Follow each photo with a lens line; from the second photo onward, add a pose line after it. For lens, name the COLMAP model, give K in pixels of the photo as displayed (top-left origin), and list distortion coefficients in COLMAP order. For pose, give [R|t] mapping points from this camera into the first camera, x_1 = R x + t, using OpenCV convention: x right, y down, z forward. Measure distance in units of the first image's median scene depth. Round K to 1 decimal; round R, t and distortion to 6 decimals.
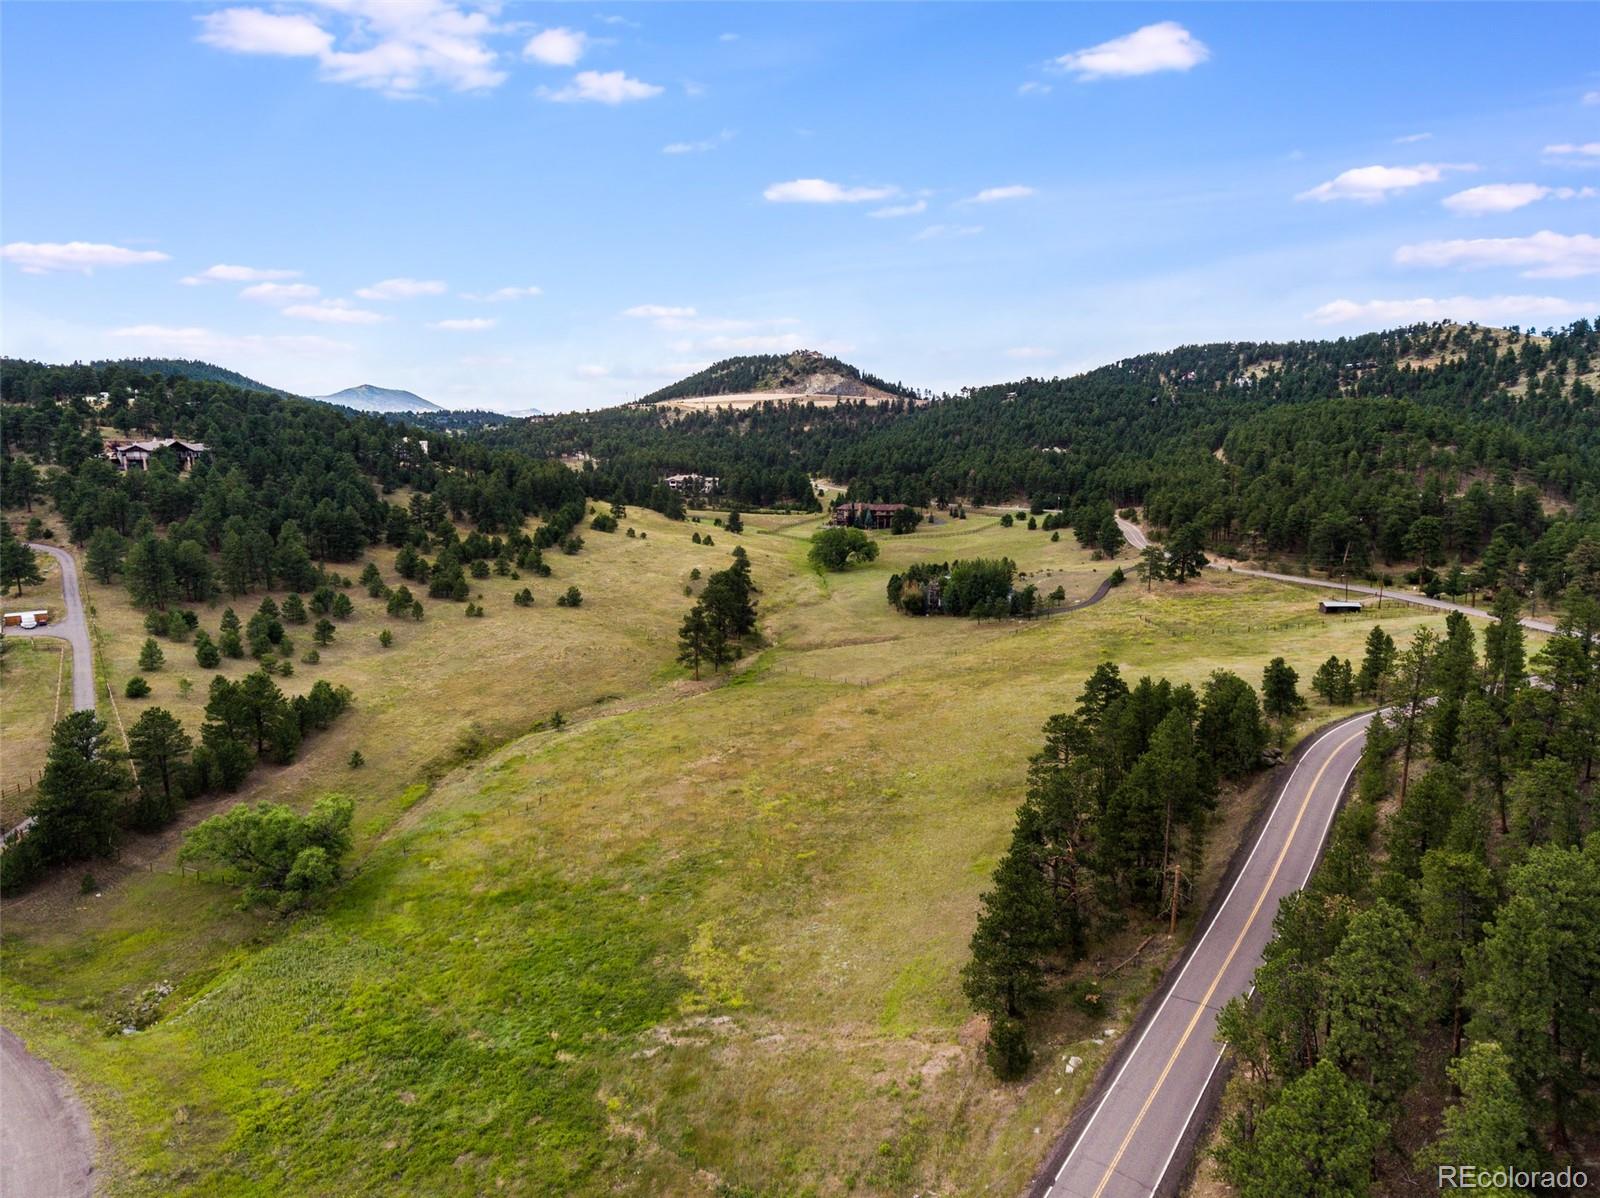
lens RADIAL K [[957.0, 0, 780.9], [0, 957.0, 590.3], [0, 0, 1]] dist [-0.004470, 0.001289]
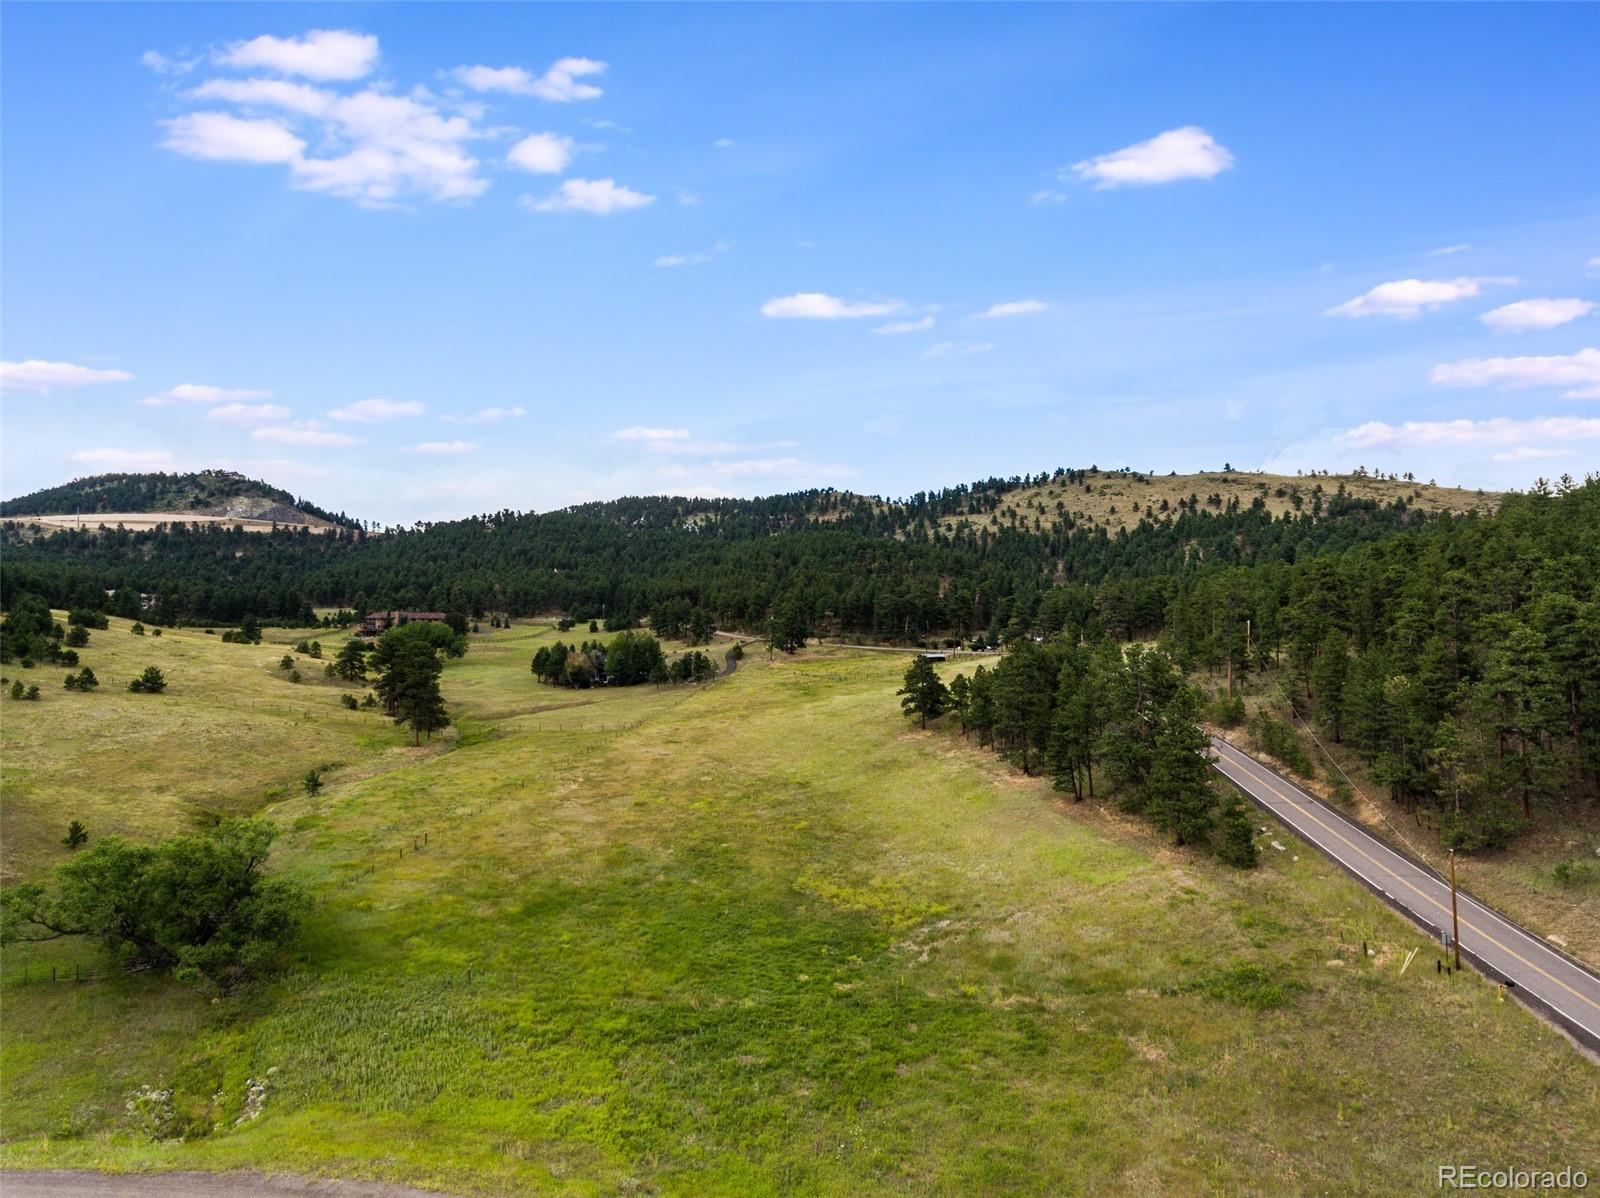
lens RADIAL K [[957.0, 0, 792.5], [0, 957.0, 614.9], [0, 0, 1]] dist [-0.004470, 0.001289]
pose [[0.808965, 0.006980, 0.587816, -0.238312], [0.077042, 0.990046, -0.117782, 0.078435], [-0.582787, 0.140568, 0.800375, 0.089965]]
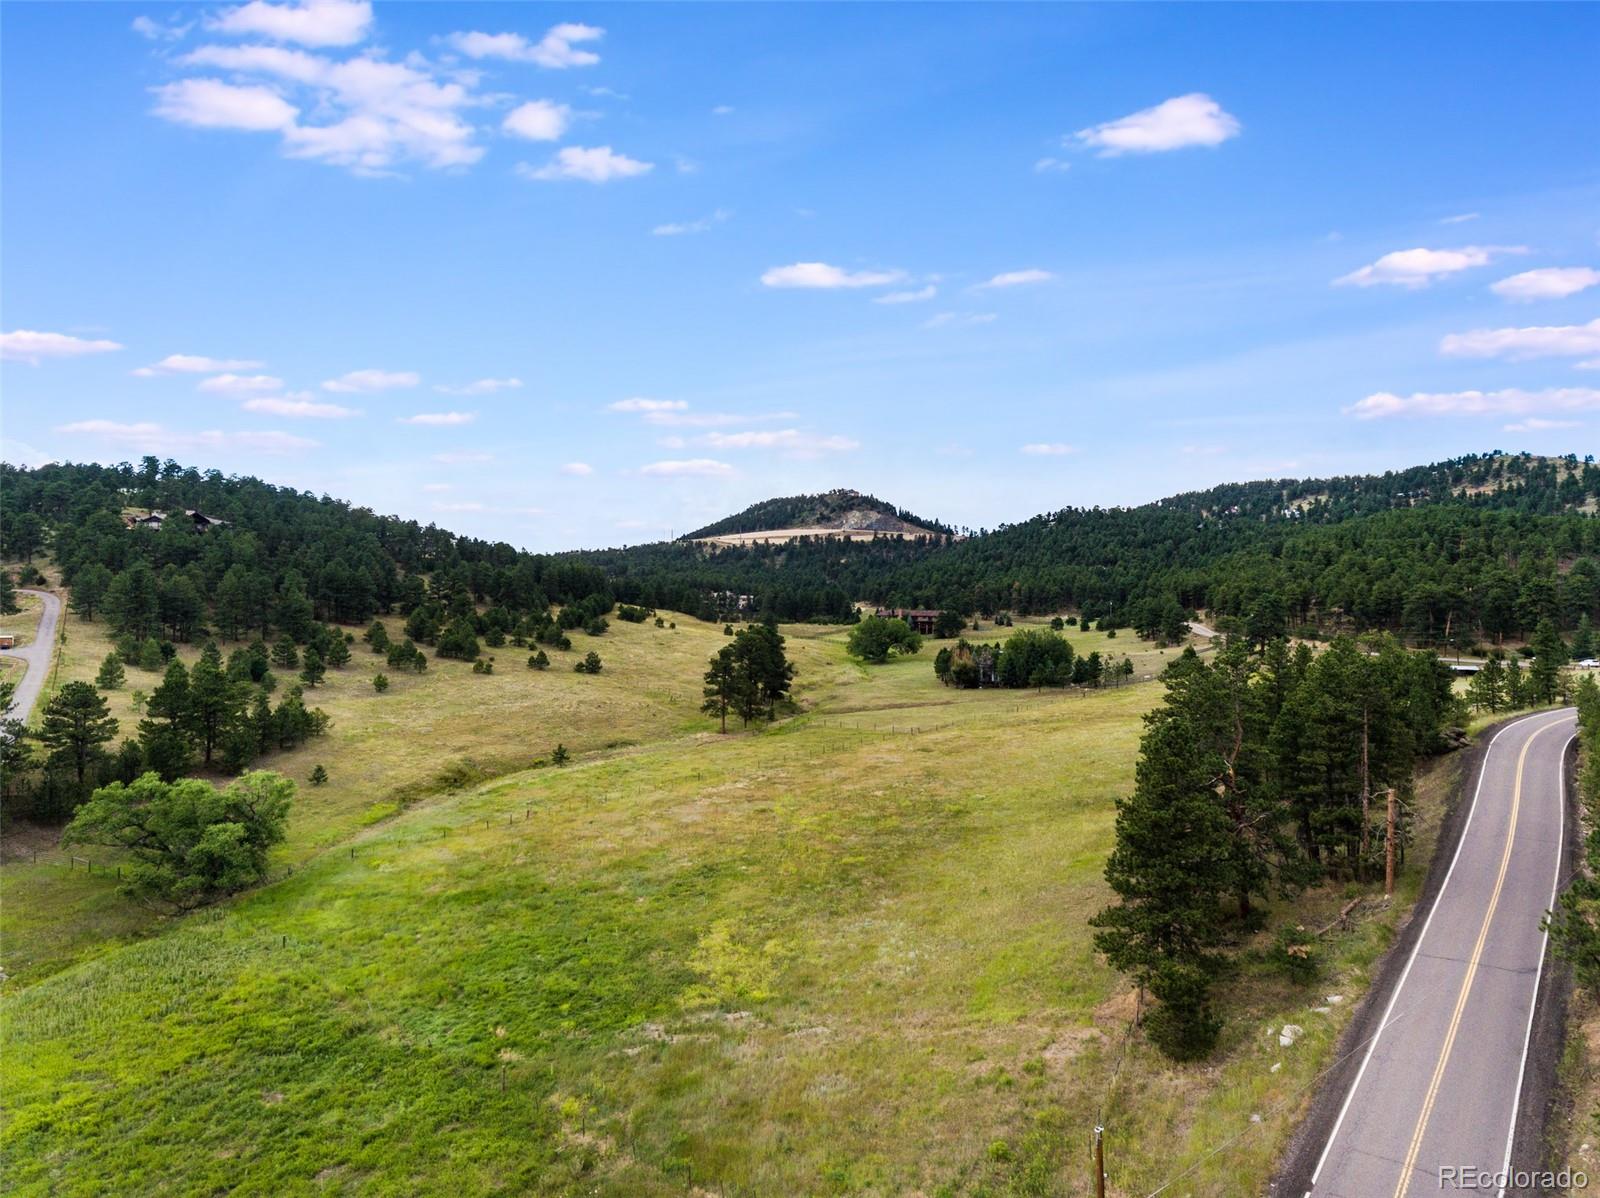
lens RADIAL K [[957.0, 0, 782.8], [0, 957.0, 595.0], [0, 0, 1]] dist [-0.004470, 0.001289]
pose [[0.999354, 0.009579, -0.034652, -0.002596], [-0.015032, 0.986884, -0.160731, 0.082416], [0.032658, 0.161147, 0.986390, 0.083546]]
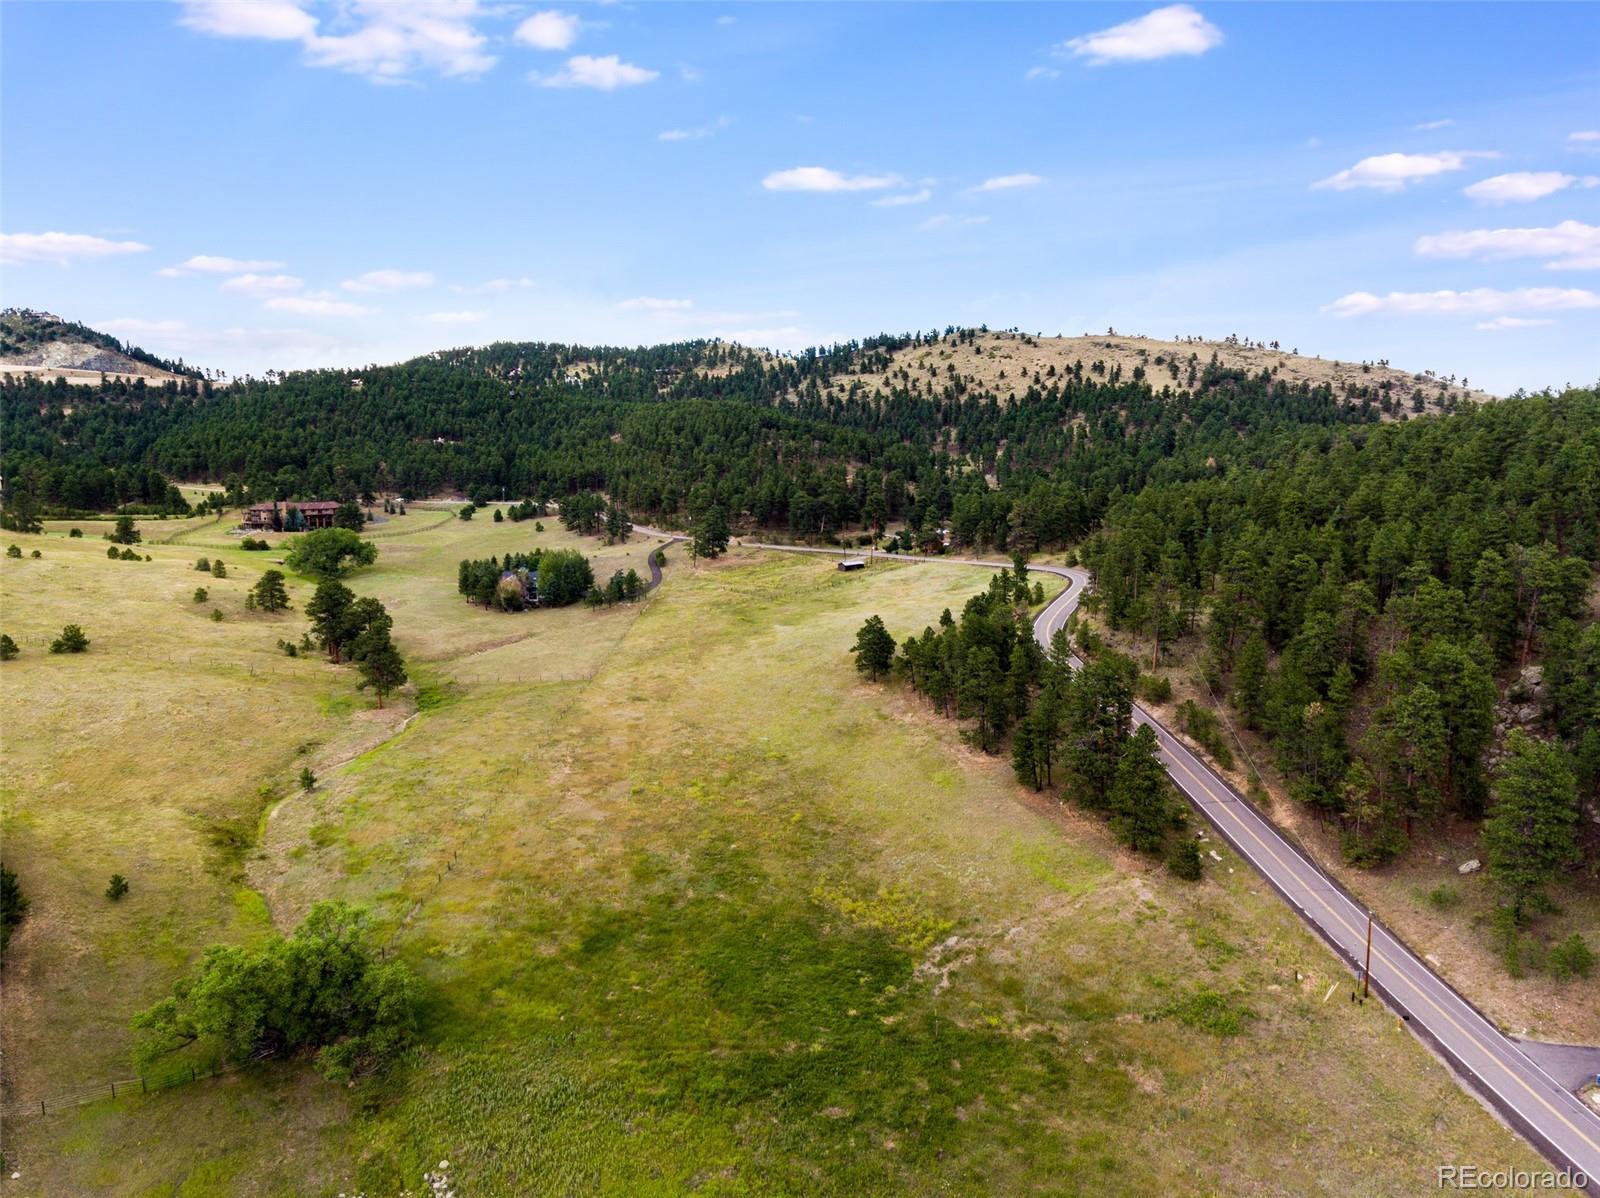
lens RADIAL K [[957.0, 0, 794.6], [0, 957.0, 617.5], [0, 0, 1]] dist [-0.004470, 0.001289]
pose [[0.723590, -0.116823, 0.680272, -0.295233], [0.093584, 0.993077, 0.070998, -0.009464], [-0.683857, 0.012289, 0.729513, 0.094306]]
